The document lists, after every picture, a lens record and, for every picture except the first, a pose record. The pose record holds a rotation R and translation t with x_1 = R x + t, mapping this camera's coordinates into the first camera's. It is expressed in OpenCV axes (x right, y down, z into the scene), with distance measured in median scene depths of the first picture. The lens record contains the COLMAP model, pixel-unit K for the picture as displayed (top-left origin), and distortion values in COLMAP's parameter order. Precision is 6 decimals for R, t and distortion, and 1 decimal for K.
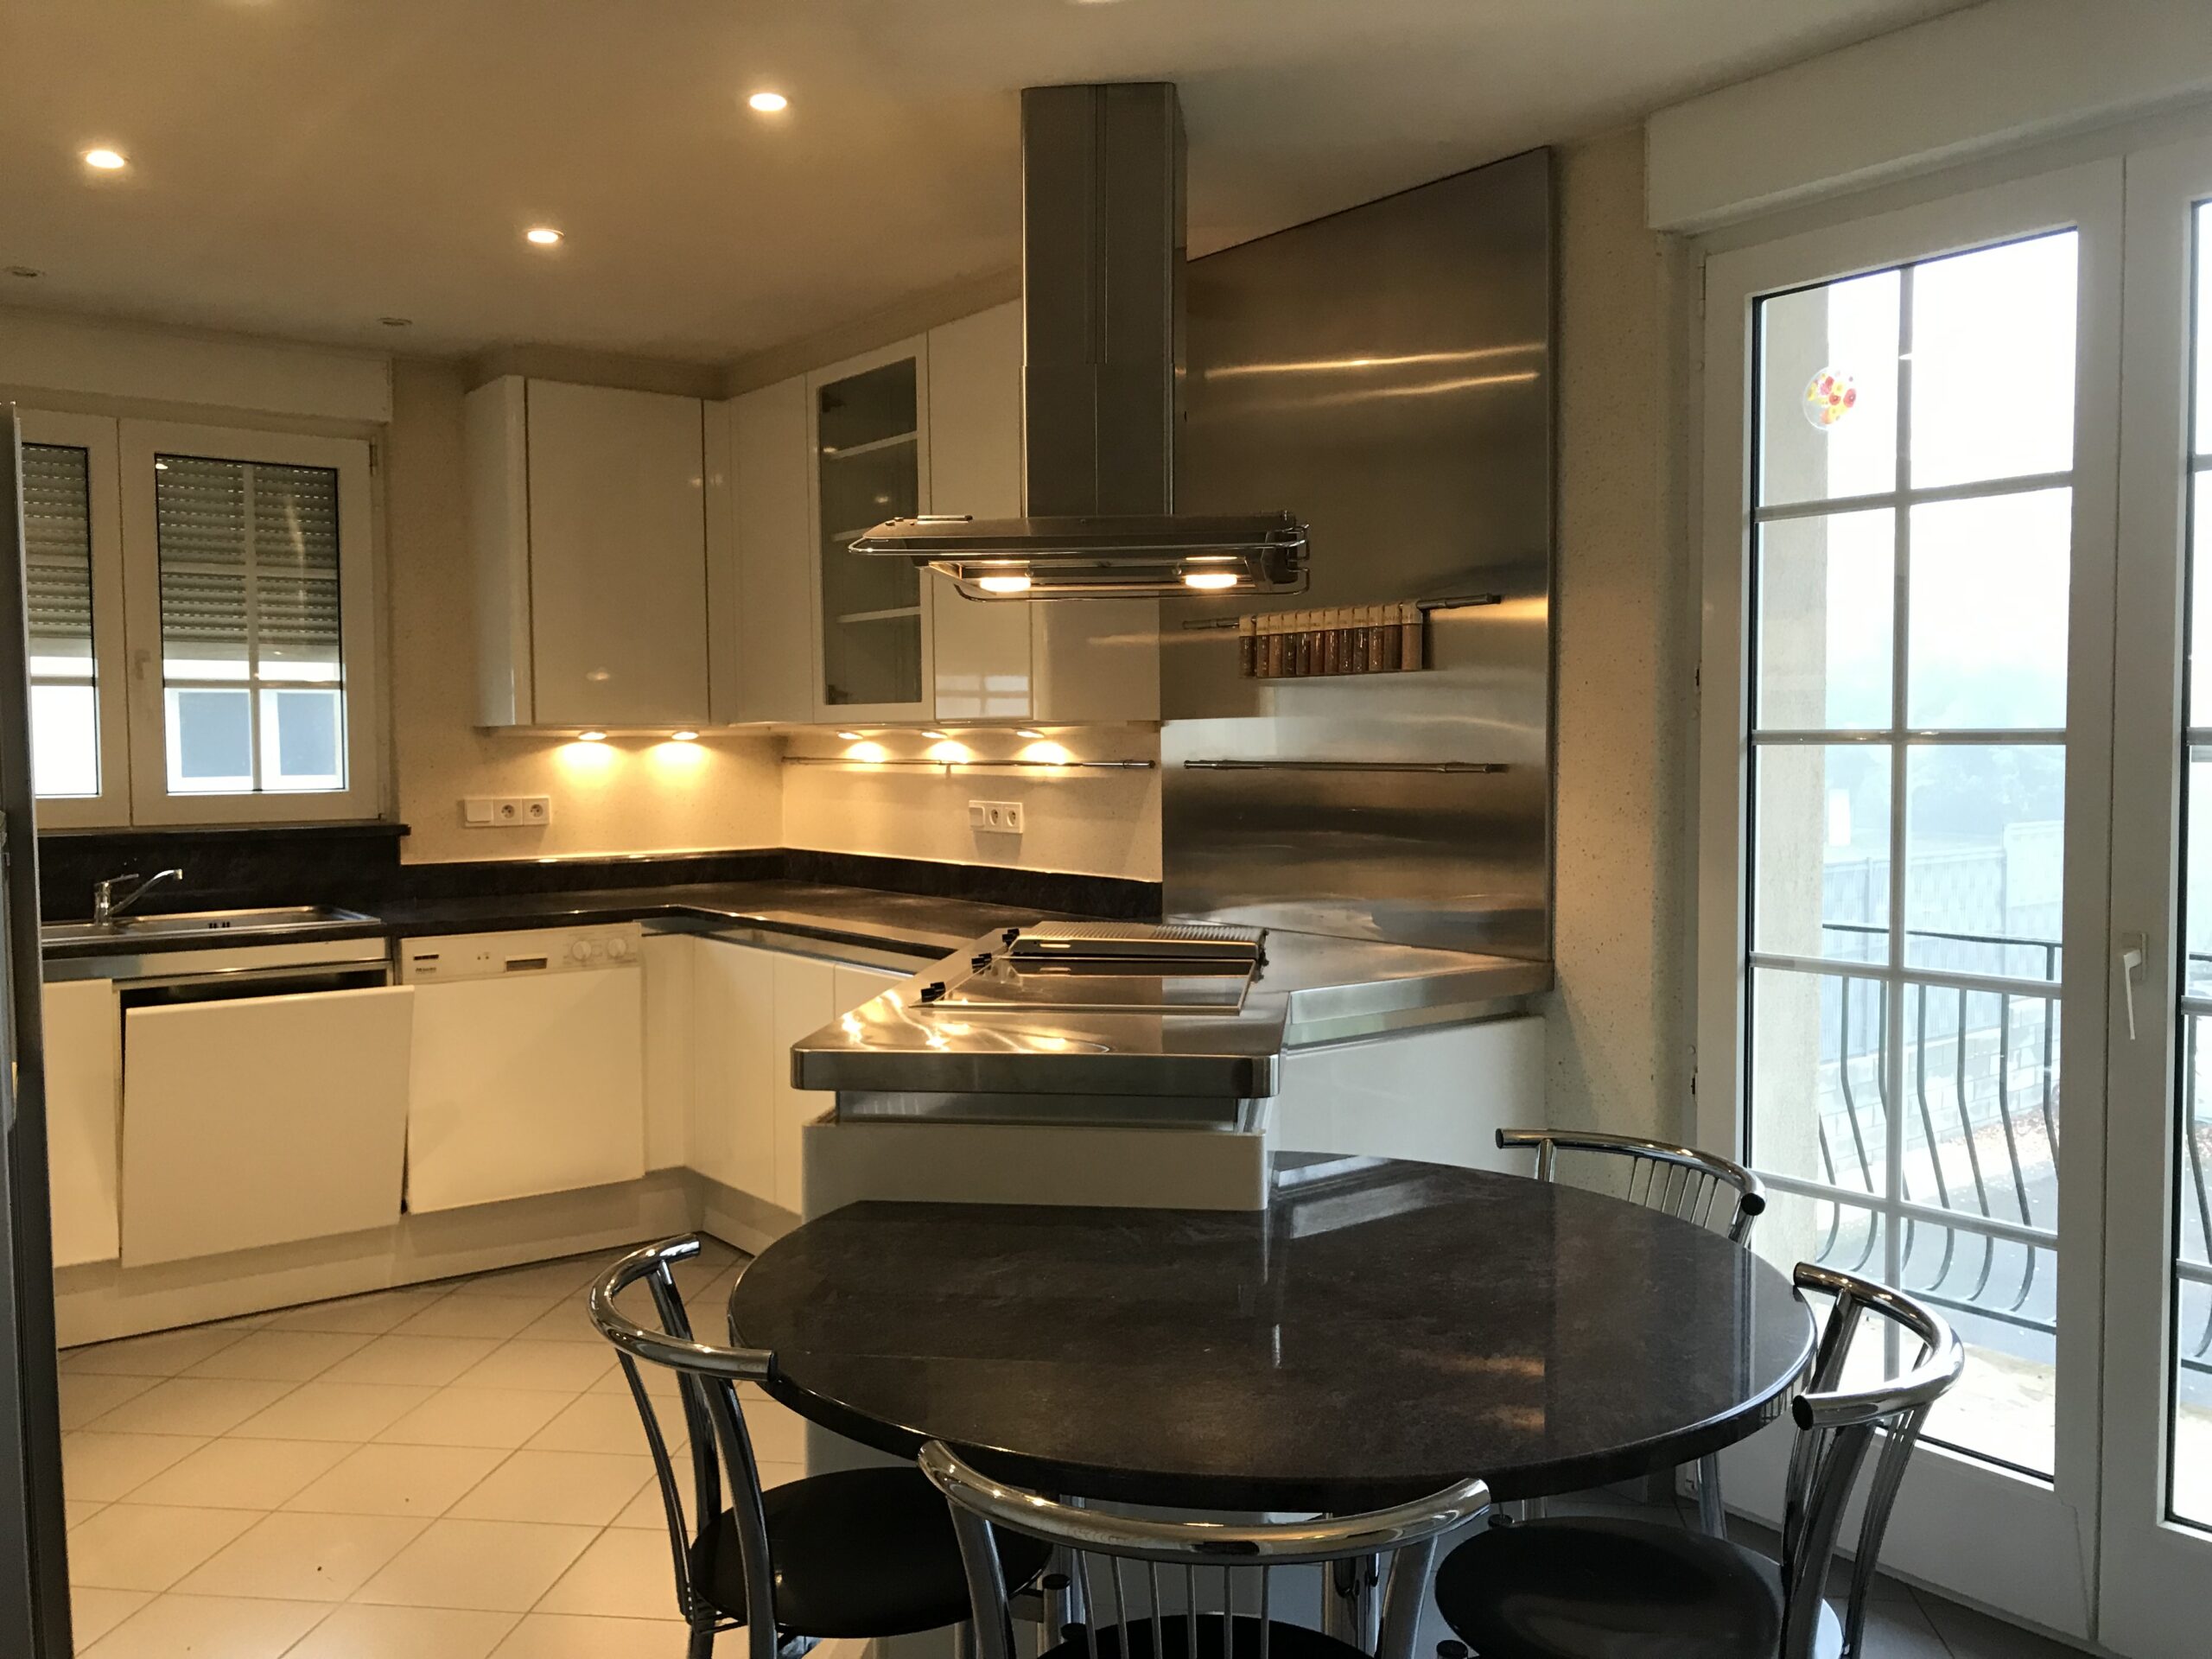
lens RADIAL K [[1865.5, 0, 1102.7], [0, 1865.5, 835.6], [0, 0, 1]] dist [0.093098, -0.164690]
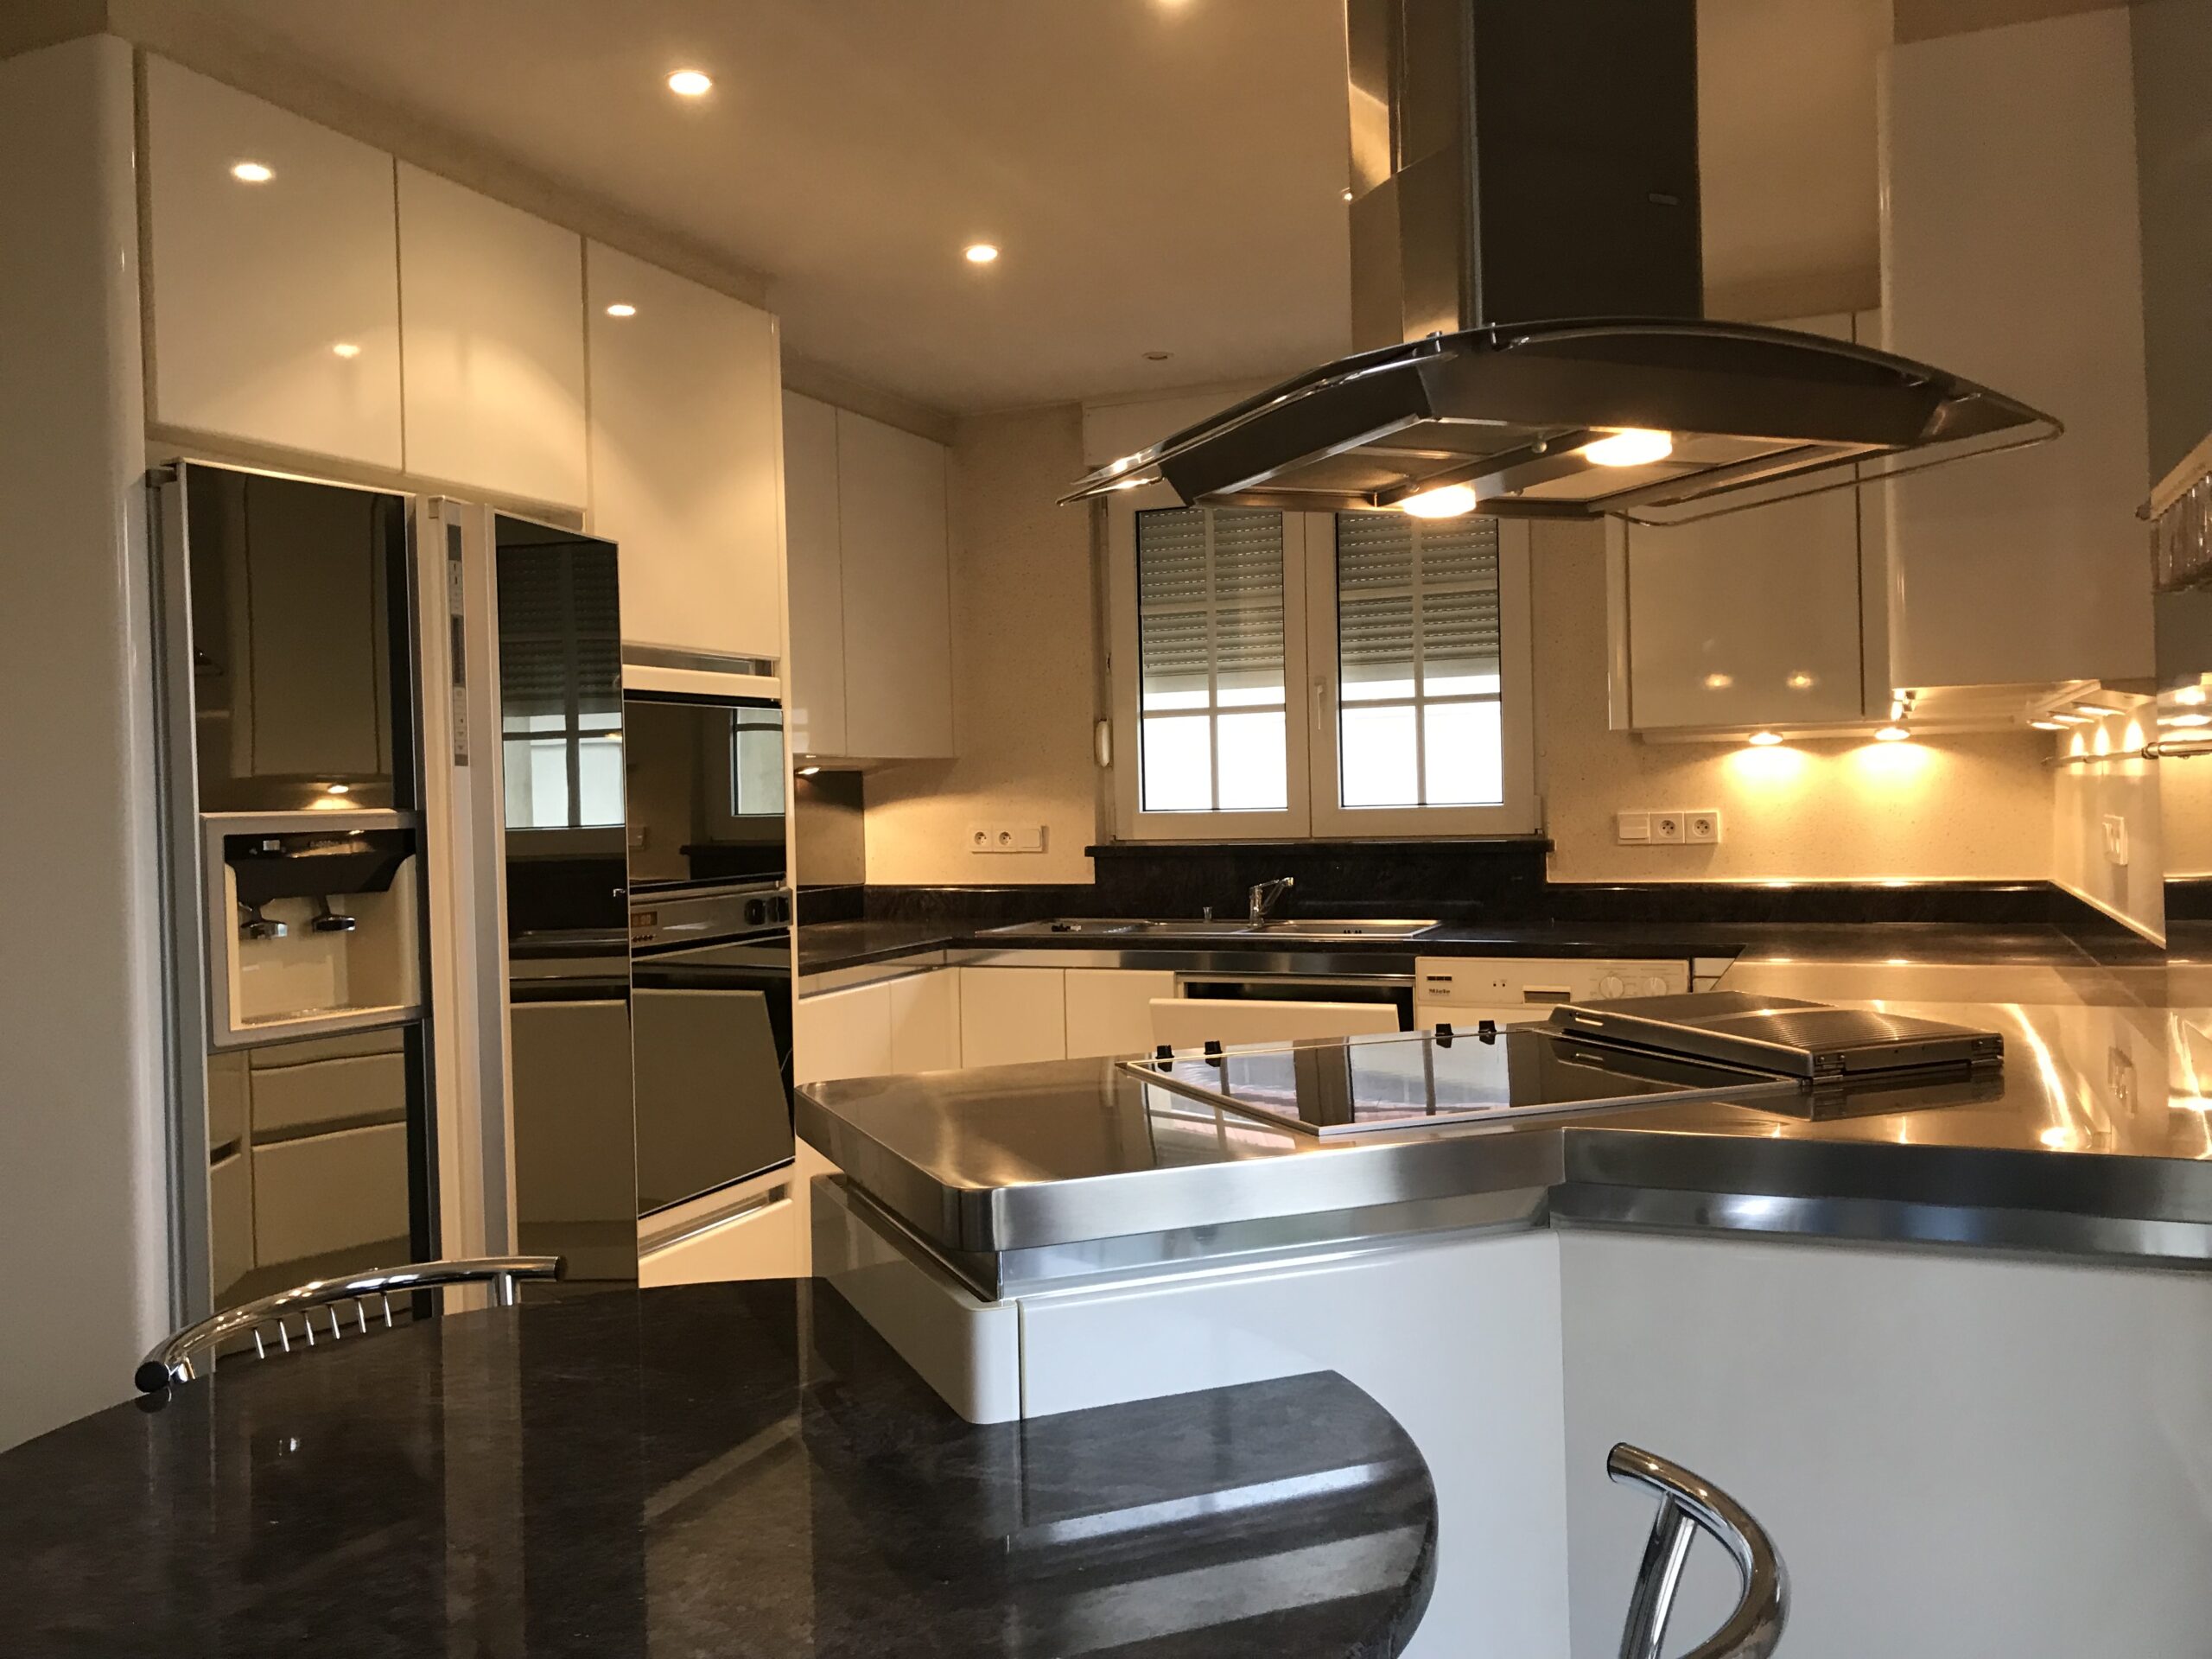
lens RADIAL K [[1865.5, 0, 1102.7], [0, 1865.5, 835.6], [0, 0, 1]] dist [0.093098, -0.164690]
pose [[0.386445, 0.026399, -0.921934, 0.418676], [-0.014762, 0.999639, 0.022436, -0.026411], [0.922194, 0.004939, 0.386696, 0.435285]]
